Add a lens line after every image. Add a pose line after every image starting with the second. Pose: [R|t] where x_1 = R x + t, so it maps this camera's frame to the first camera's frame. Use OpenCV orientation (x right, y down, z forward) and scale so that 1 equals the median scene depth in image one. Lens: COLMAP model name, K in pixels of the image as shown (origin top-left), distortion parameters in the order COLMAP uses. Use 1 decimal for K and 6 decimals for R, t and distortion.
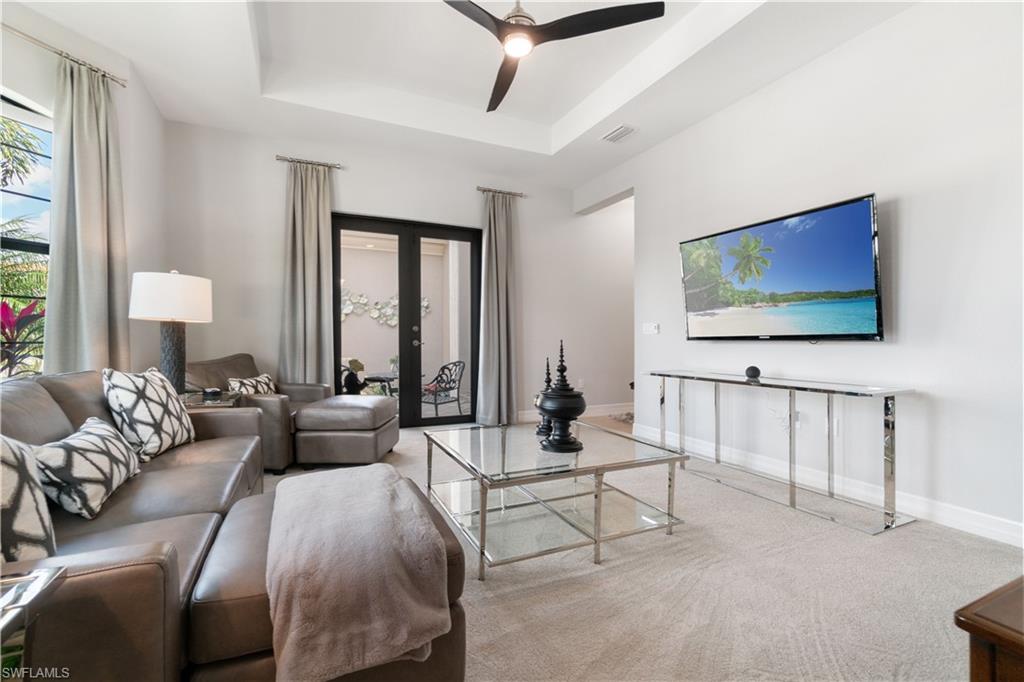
lens RADIAL K [[446.9, 0, 512.0], [0, 446.9, 341.0], [0, 0, 1]] dist [0.002578, -0.000331]
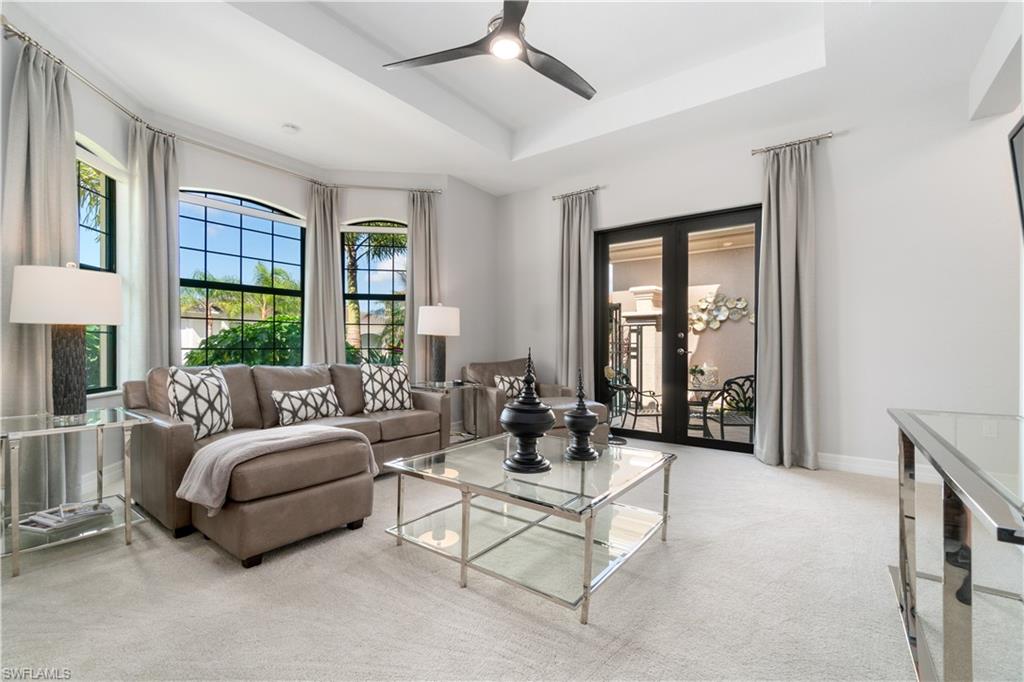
lens RADIAL K [[452.6, 0, 505.5], [0, 452.6, 343.7], [0, 0, 1]] dist [-0.001903, -0.000469]
pose [[0.450131, -0.005052, -0.892948, 0.455063], [-0.007010, 0.999933, -0.009191, -0.000545], [0.892935, 0.010396, 0.450066, 0.283562]]
